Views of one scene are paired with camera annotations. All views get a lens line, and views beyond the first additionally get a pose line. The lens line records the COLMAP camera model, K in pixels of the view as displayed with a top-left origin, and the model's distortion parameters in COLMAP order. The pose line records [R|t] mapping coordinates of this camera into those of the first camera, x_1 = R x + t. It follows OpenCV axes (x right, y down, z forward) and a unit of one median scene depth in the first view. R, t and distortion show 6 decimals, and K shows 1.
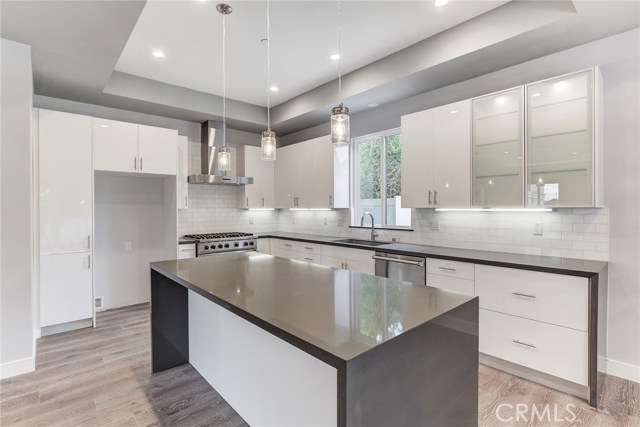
lens RADIAL K [[310.1, 0, 322.3], [0, 310.1, 209.5], [0, 0, 1]] dist [-0.007098, -0.000033]
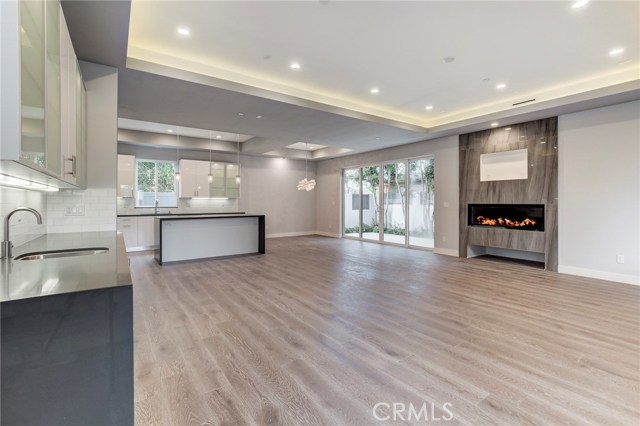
lens RADIAL K [[290.8, 0, 318.7], [0, 290.8, 202.7], [0, 0, 1]] dist [-0.006554, 0.001032]
pose [[0.115660, -0.000521, 0.993289, -1.610050], [0.003935, 0.999992, 0.000066, 0.034205], [-0.993281, 0.003901, 0.115661, -0.281806]]
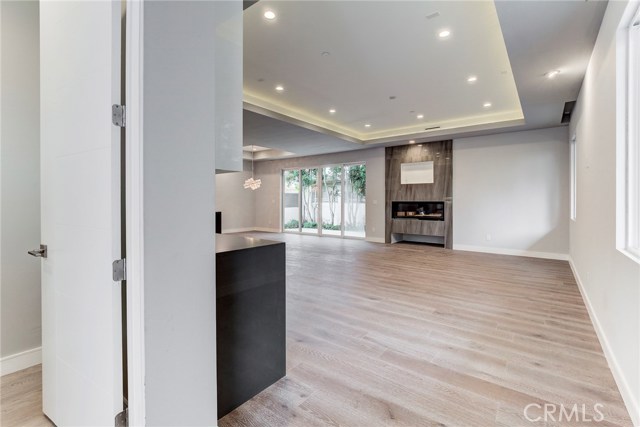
lens RADIAL K [[290.8, 0, 313.1], [0, 290.8, 201.3], [0, 0, 1]] dist [-0.006554, 0.001032]
pose [[-0.166010, -0.000017, 0.986124, -1.850847], [0.002740, 0.999996, 0.000478, 0.040985], [-0.986120, 0.002781, -0.166009, -0.036394]]
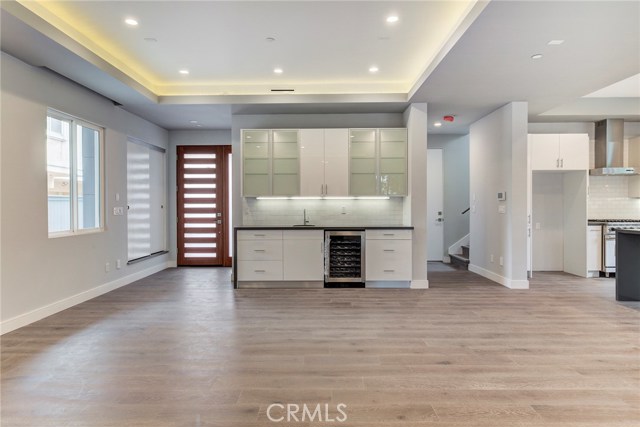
lens RADIAL K [[386.6, 0, 316.7], [0, 386.6, 209.9], [0, 0, 1]] dist [0.008763, -0.000419]
pose [[0.738410, 0.008727, -0.674296, -0.214390], [-0.000929, 0.999928, 0.011925, 0.032786], [0.674351, -0.008179, 0.738365, -0.889031]]
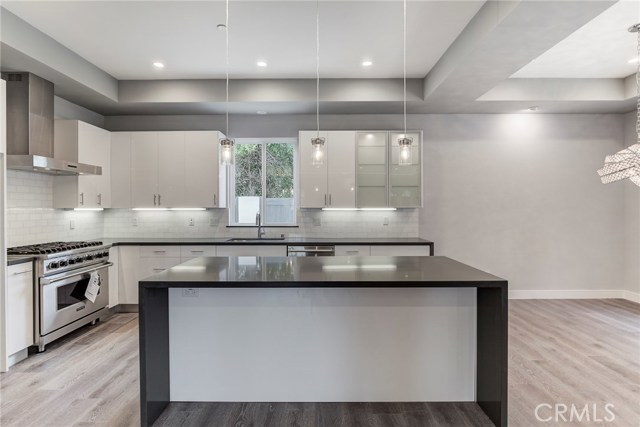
lens RADIAL K [[310.1, 0, 320.4], [0, 310.1, 210.6], [0, 0, 1]] dist [-0.007098, -0.000033]
pose [[0.670392, -0.003908, 0.741997, -0.496497], [0.001382, 0.999991, 0.004018, 0.000821], [-0.742006, -0.001668, 0.670391, 0.119603]]
